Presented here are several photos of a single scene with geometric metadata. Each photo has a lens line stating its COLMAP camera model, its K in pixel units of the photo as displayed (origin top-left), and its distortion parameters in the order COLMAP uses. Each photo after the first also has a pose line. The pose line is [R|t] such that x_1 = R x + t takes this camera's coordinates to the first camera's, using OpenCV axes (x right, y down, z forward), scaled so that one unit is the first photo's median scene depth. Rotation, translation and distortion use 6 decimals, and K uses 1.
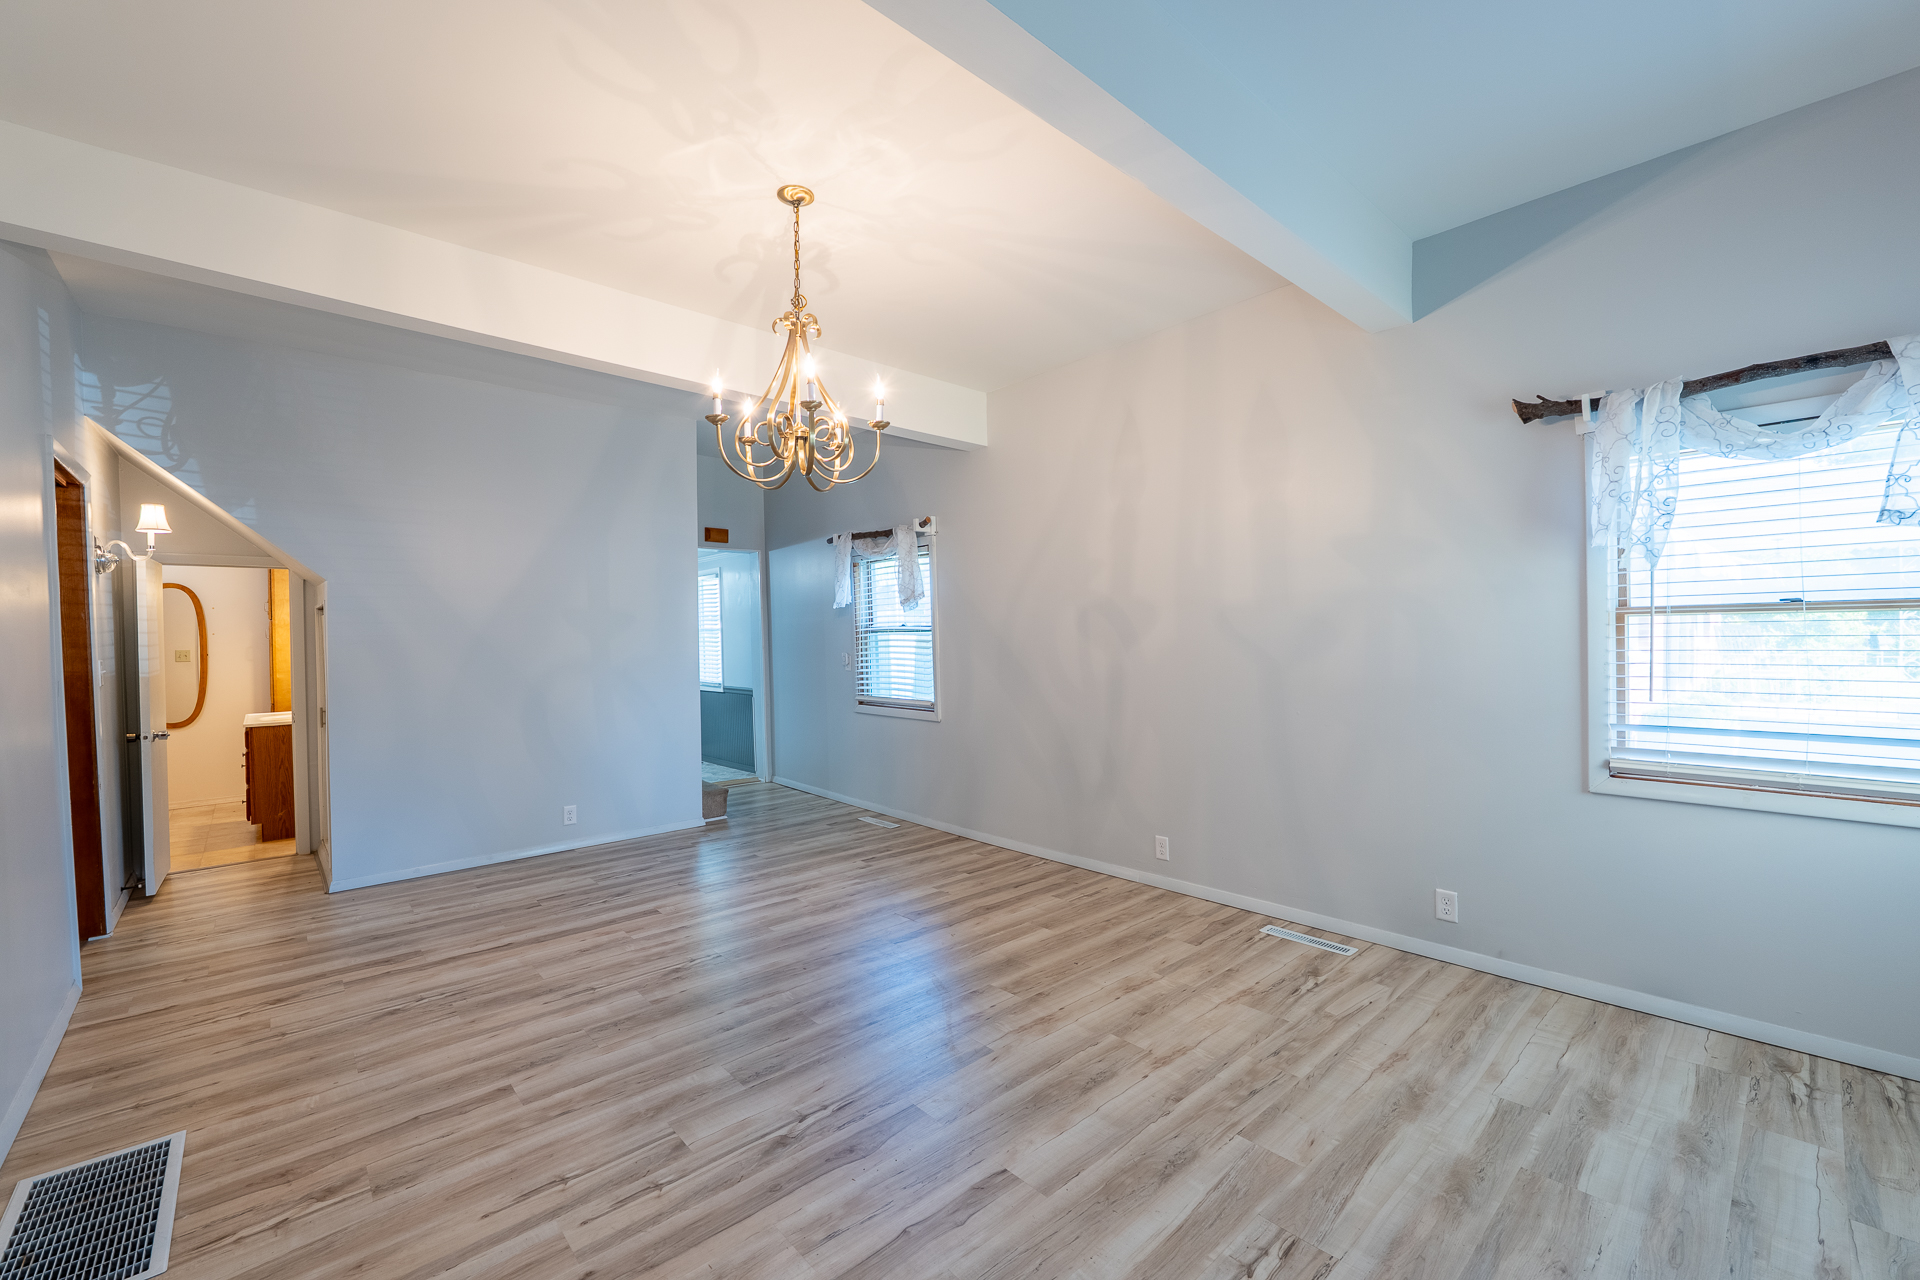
lens RADIAL K [[796.6, 0, 973.5], [0, 796.6, 633.6], [0, 0, 1]] dist [-0.010129, 0.001287]
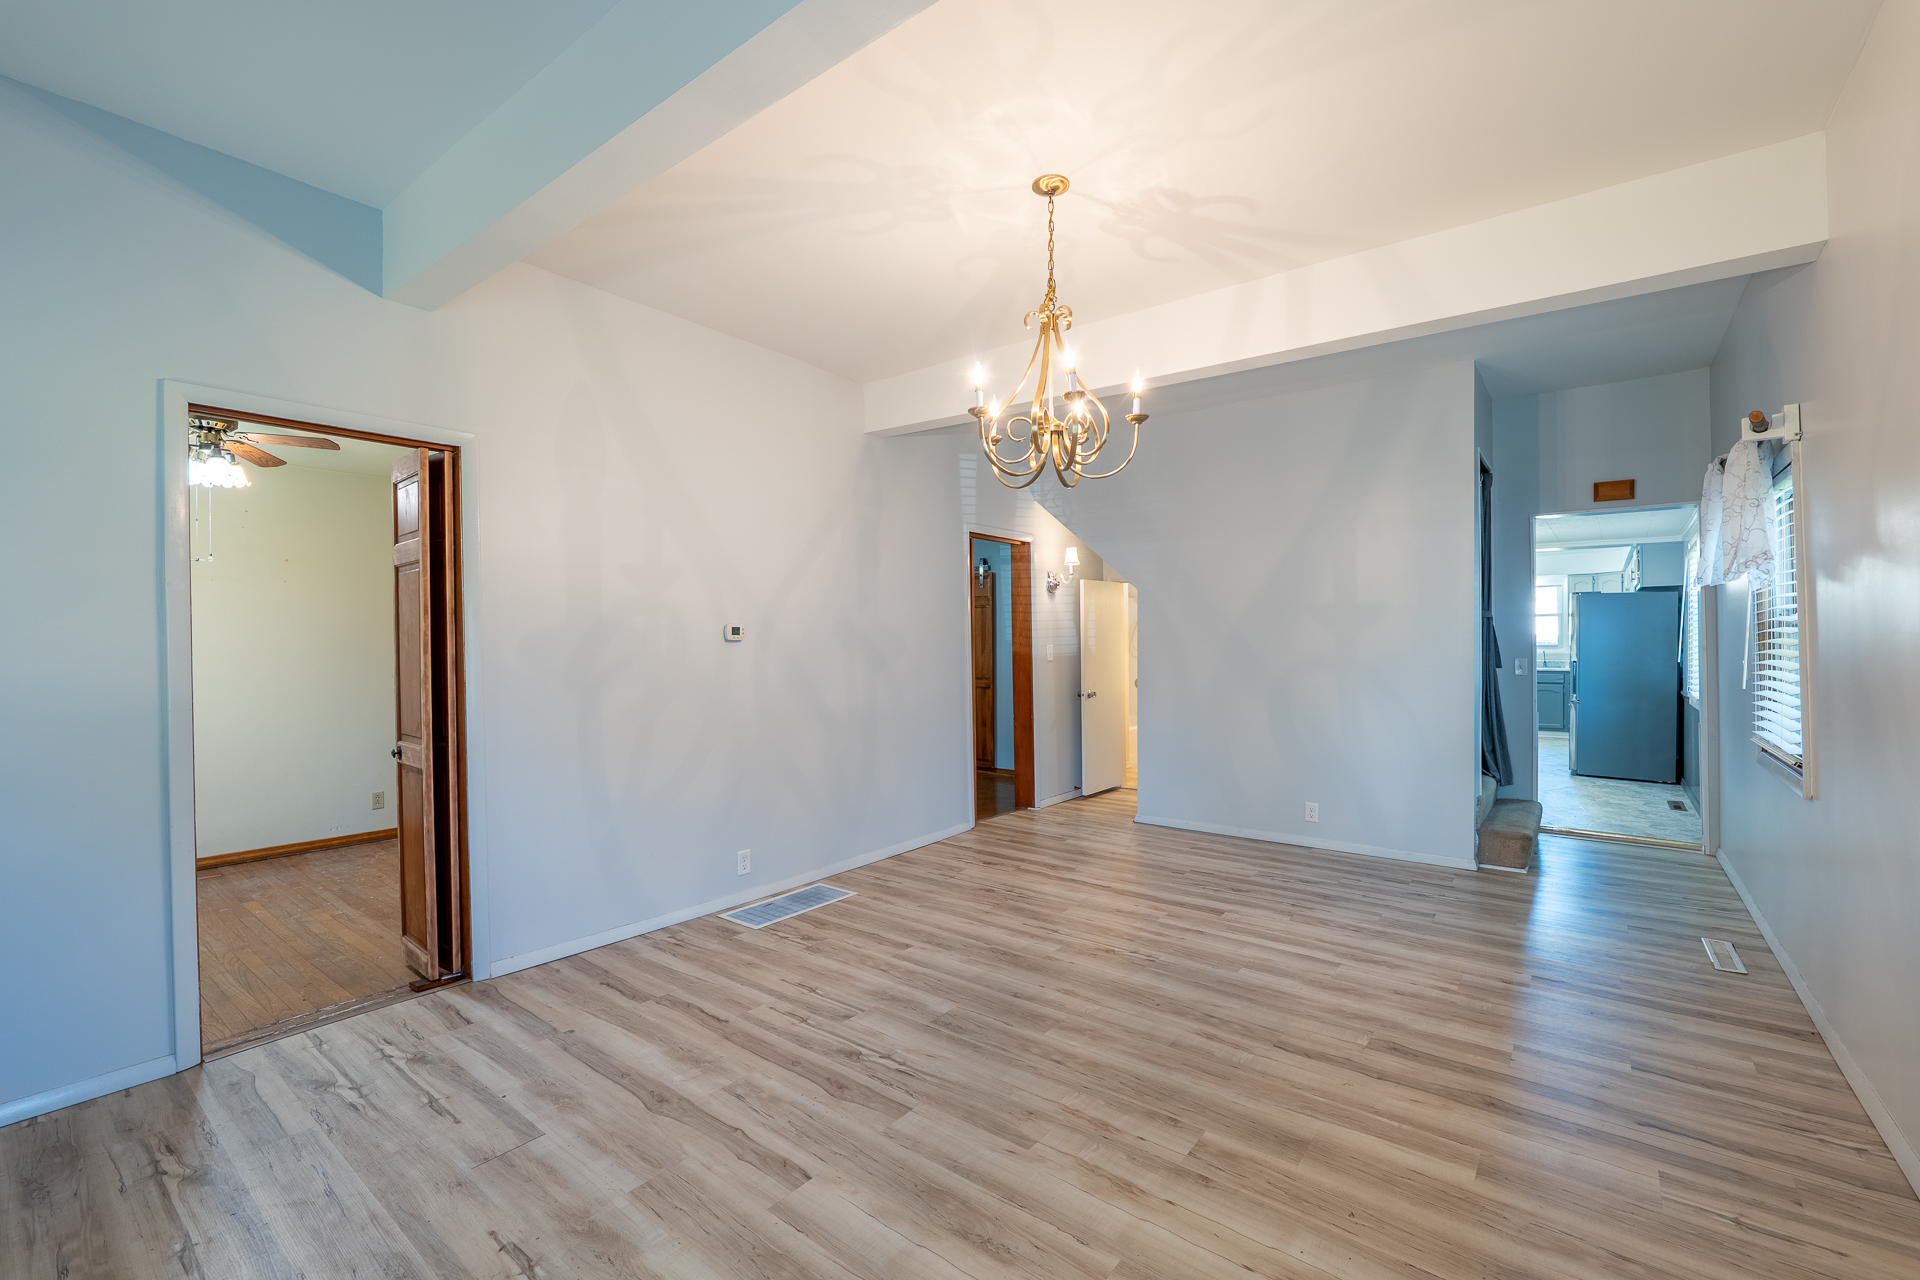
lens RADIAL K [[796.6, 0, 959.0], [0, 796.6, 664.7], [0, 0, 1]] dist [-0.010129, 0.001287]
pose [[0.163117, 0.046122, -0.985528, 0.717976], [0.005259, 0.998852, 0.047616, -0.015781], [0.986593, -0.012950, 0.162687, 0.715476]]
